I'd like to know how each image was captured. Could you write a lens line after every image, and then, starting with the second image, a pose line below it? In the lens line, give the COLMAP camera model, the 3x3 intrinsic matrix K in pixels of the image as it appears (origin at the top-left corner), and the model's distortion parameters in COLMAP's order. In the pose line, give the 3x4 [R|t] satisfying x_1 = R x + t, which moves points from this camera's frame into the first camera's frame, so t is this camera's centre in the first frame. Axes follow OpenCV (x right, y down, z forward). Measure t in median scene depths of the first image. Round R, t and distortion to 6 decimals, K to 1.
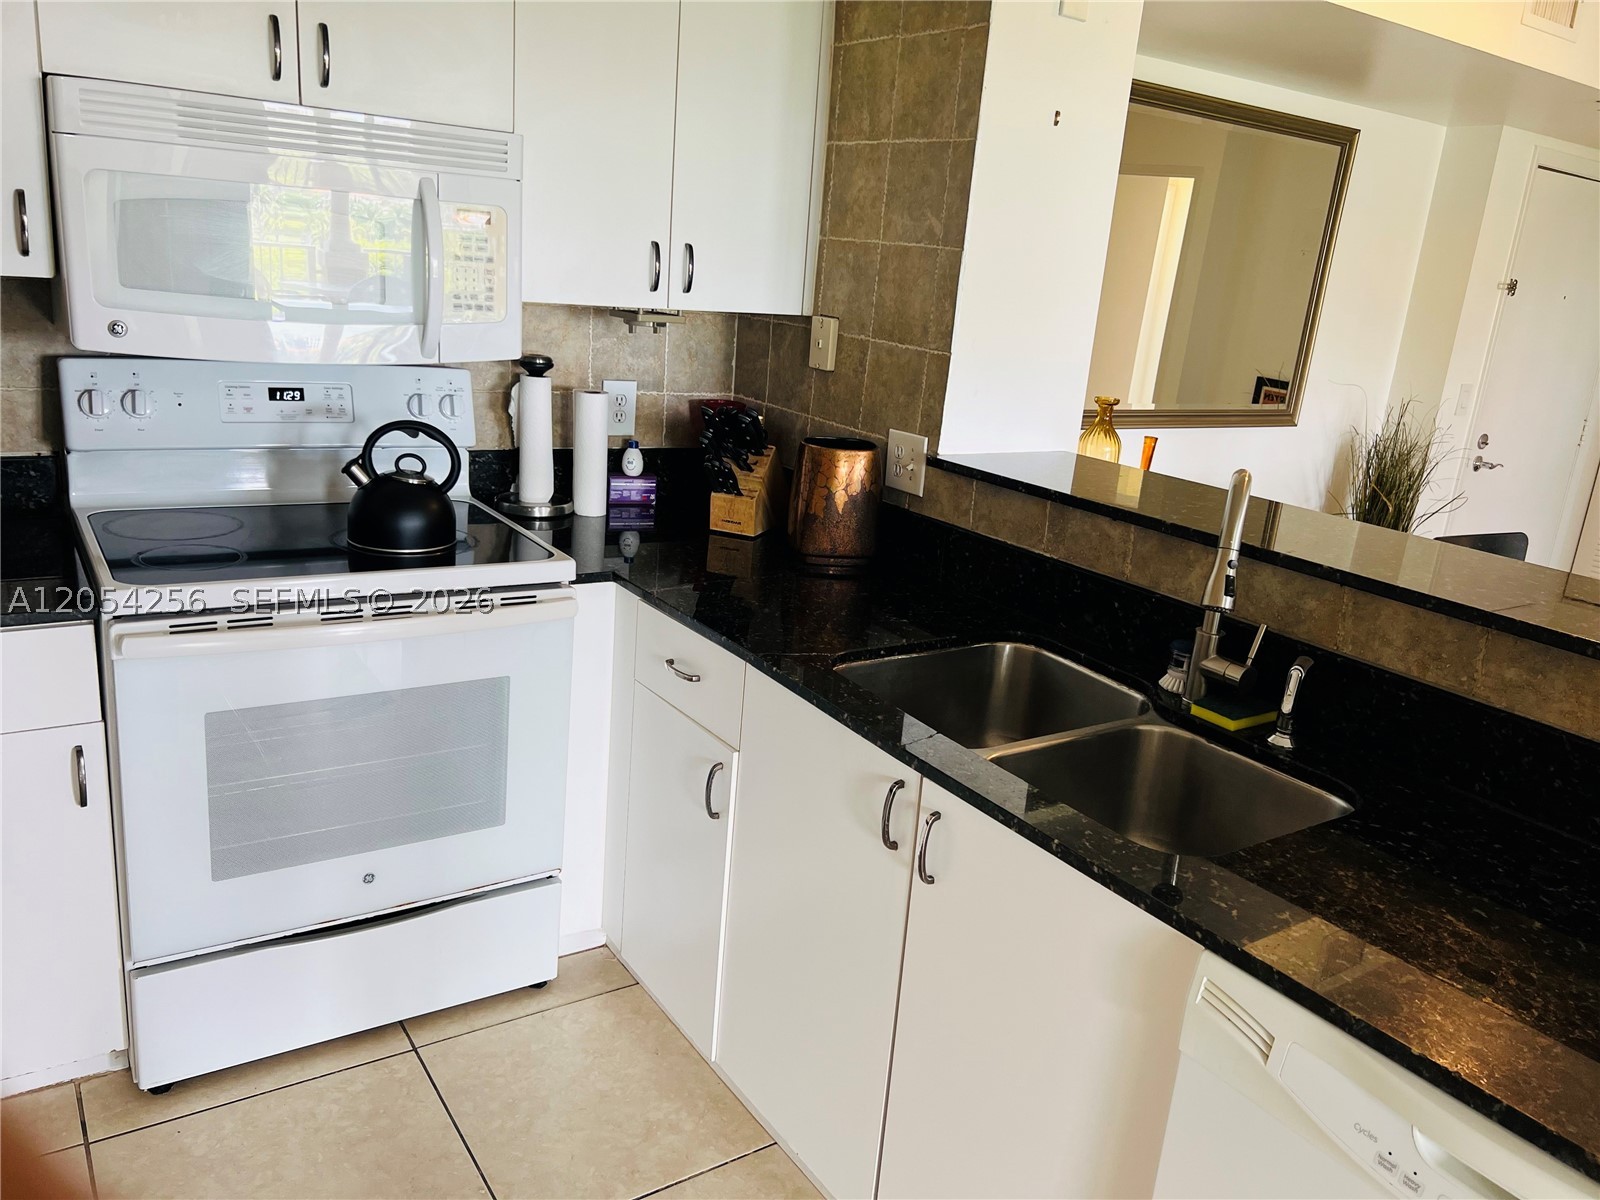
lens RADIAL K [[1216.2, 0, 807.3], [0, 1216.2, 597.6], [0, 0, 1]] dist [0.056224, -0.057777]
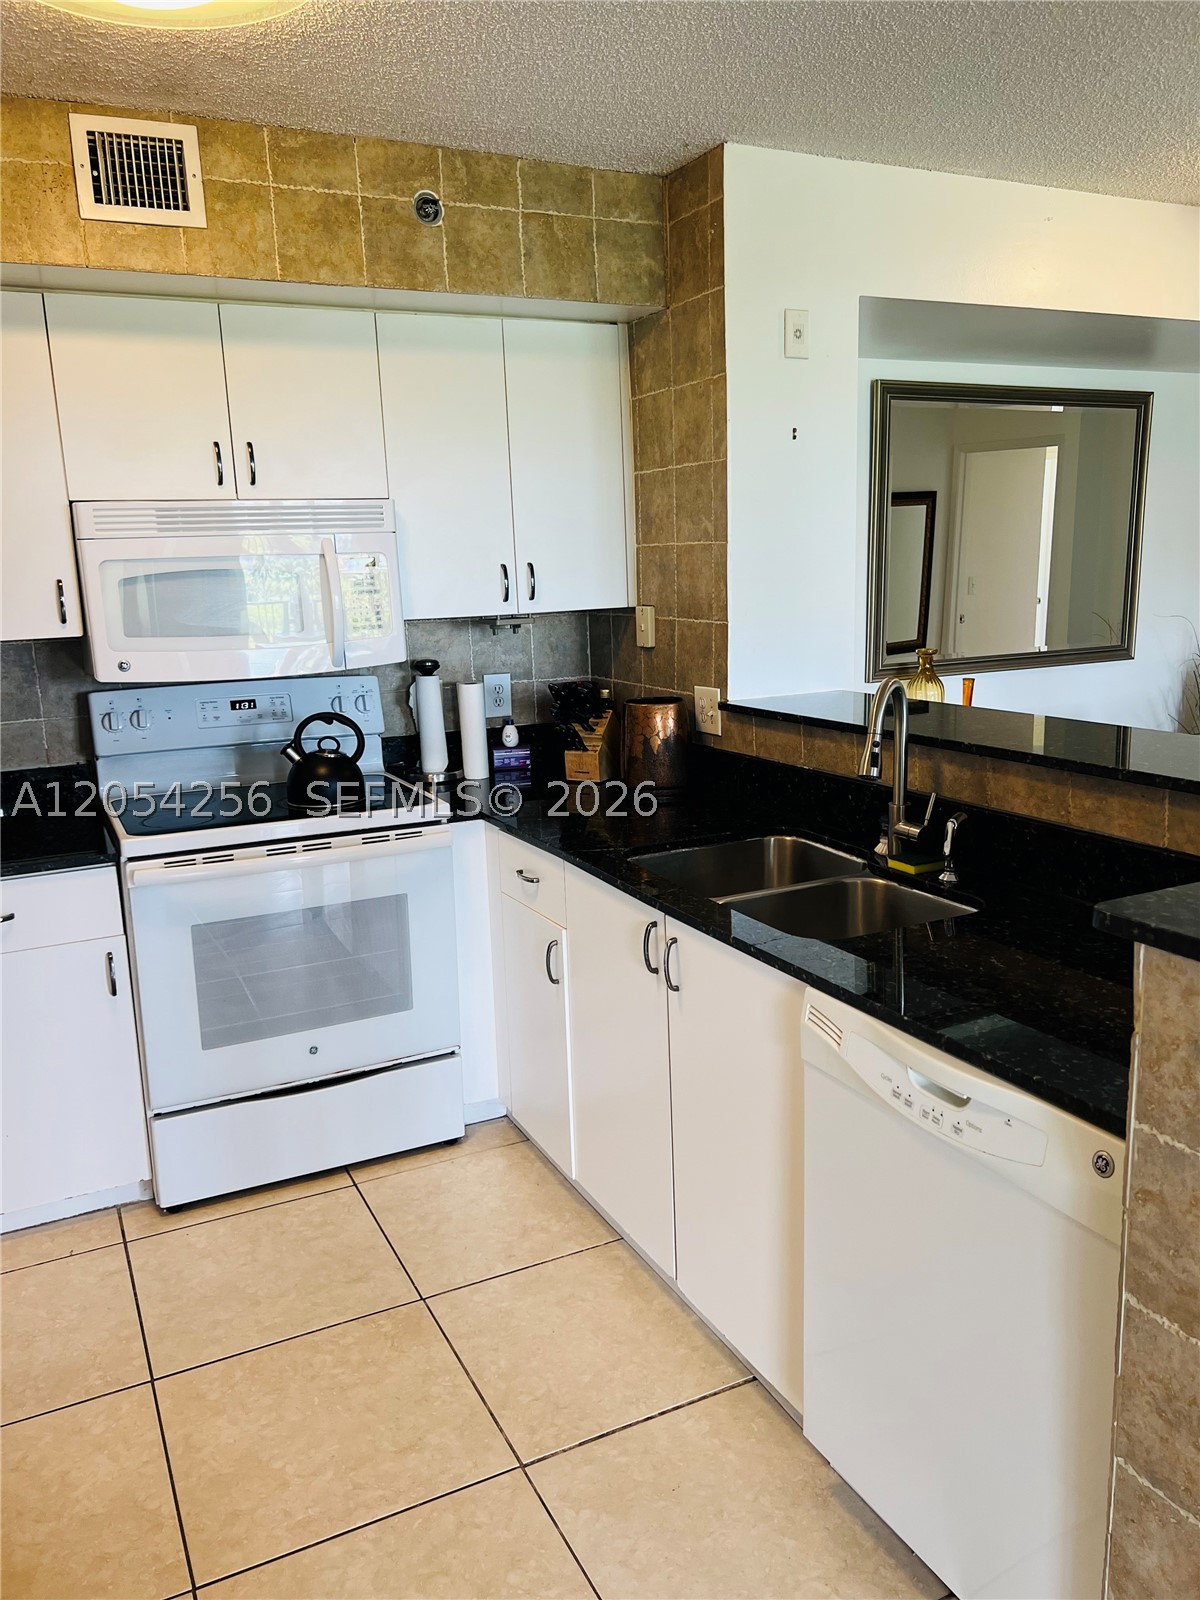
lens RADIAL K [[1210.3, 0, 600.0], [0, 1210.3, 800.0], [0, 0, 1]] dist [0.118780, -0.218440]
pose [[0.983976, -0.086859, -0.155713, 0.179324], [0.073210, 0.993124, -0.091349, 0.098888], [0.162577, 0.078486, 0.983569, -0.281144]]
